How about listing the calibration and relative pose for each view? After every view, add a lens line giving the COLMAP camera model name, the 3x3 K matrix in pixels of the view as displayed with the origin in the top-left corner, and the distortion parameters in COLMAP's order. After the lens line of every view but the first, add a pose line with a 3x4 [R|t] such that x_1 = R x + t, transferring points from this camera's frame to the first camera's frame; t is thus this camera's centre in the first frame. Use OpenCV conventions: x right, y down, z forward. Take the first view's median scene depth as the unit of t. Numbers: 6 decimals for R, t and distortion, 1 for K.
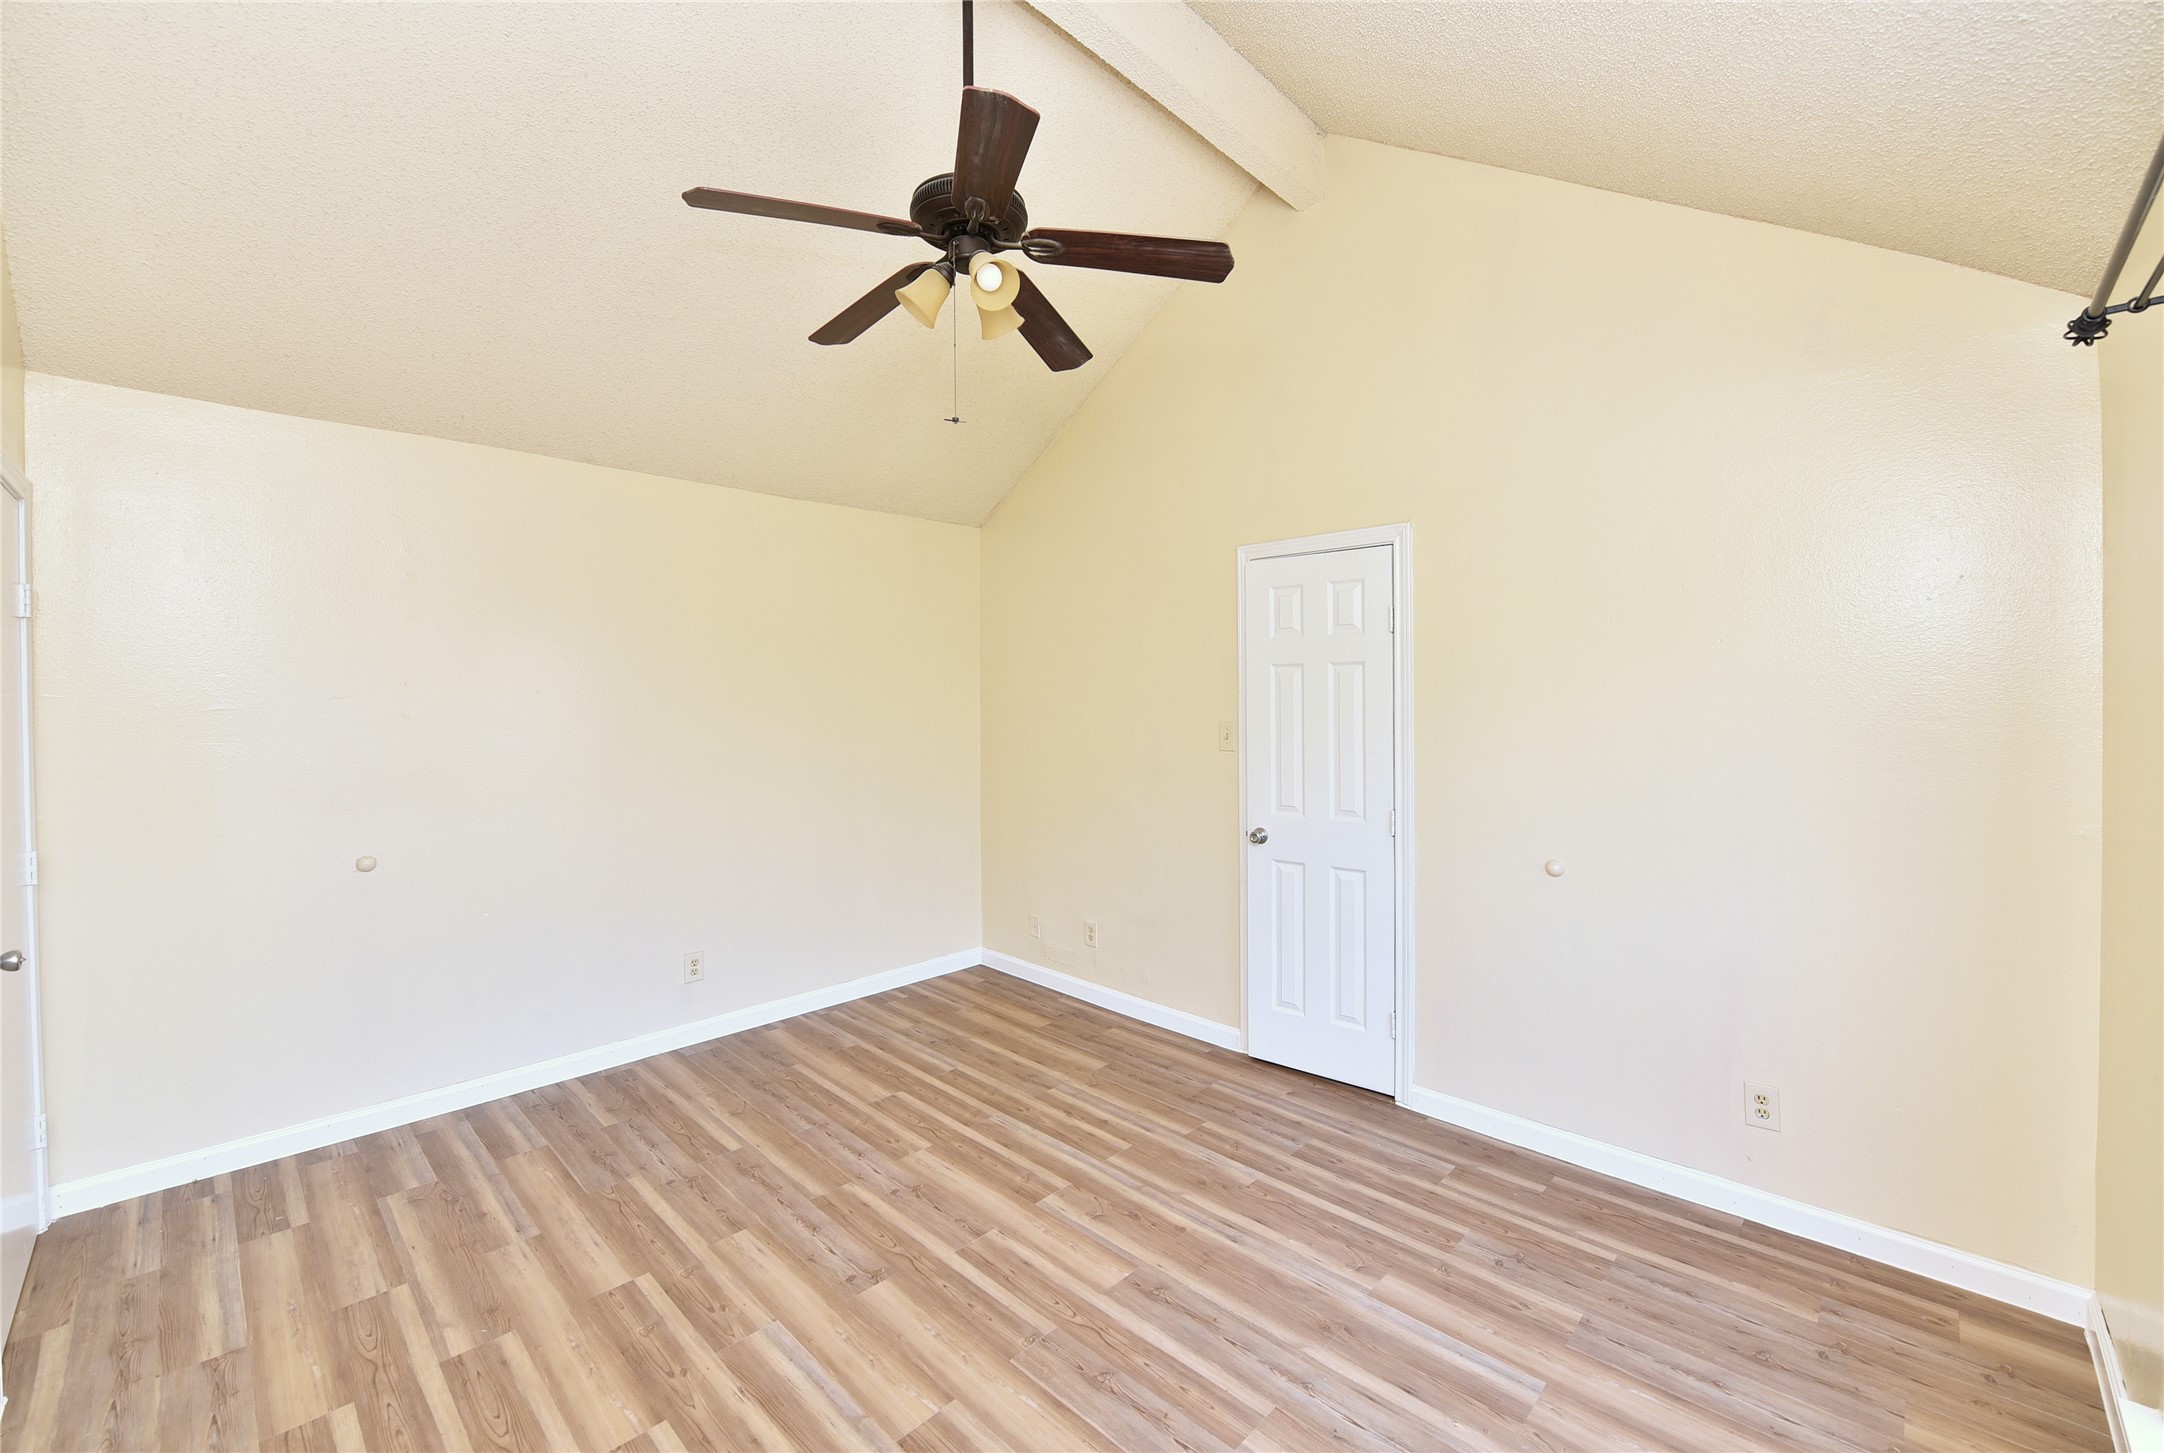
lens RADIAL K [[846.8, 0, 1085.5], [0, 846.8, 726.6], [0, 0, 1]] dist [-0.014026, -0.000399]
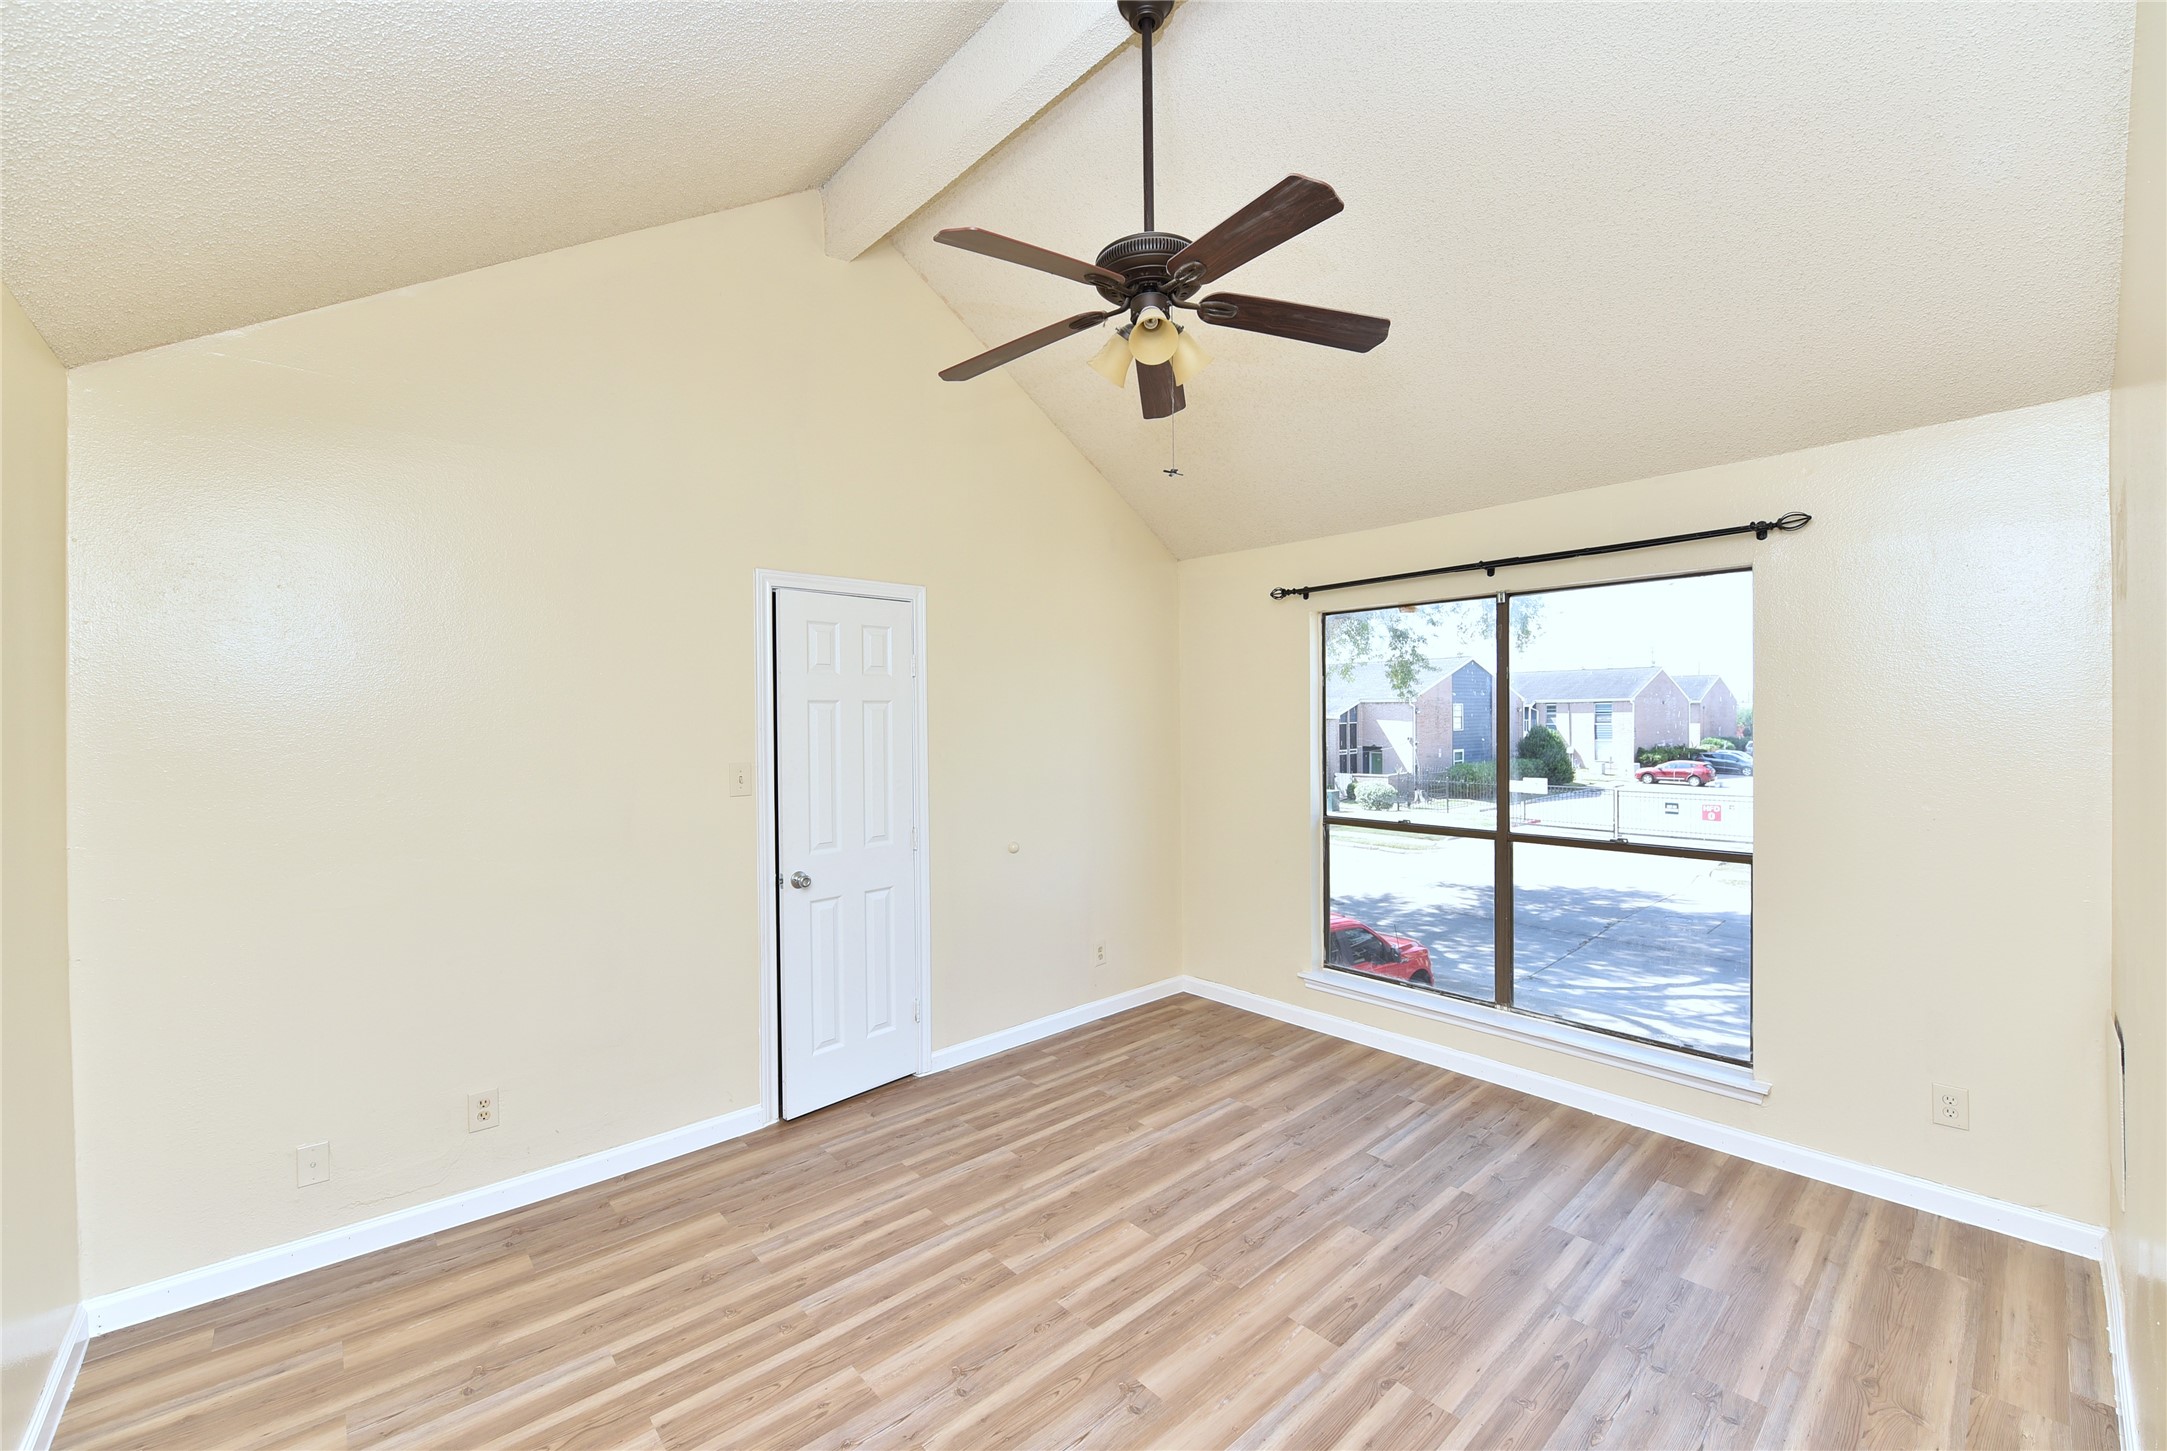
lens RADIAL K [[848.0, 0, 1087.0], [0, 848.0, 725.6], [0, 0, 1]] dist [-0.014026, -0.000399]
pose [[0.097844, -0.009121, 0.995160, -1.051624], [0.047809, 0.998847, 0.004454, -0.042598], [-0.994053, 0.047142, 0.098167, 0.868291]]
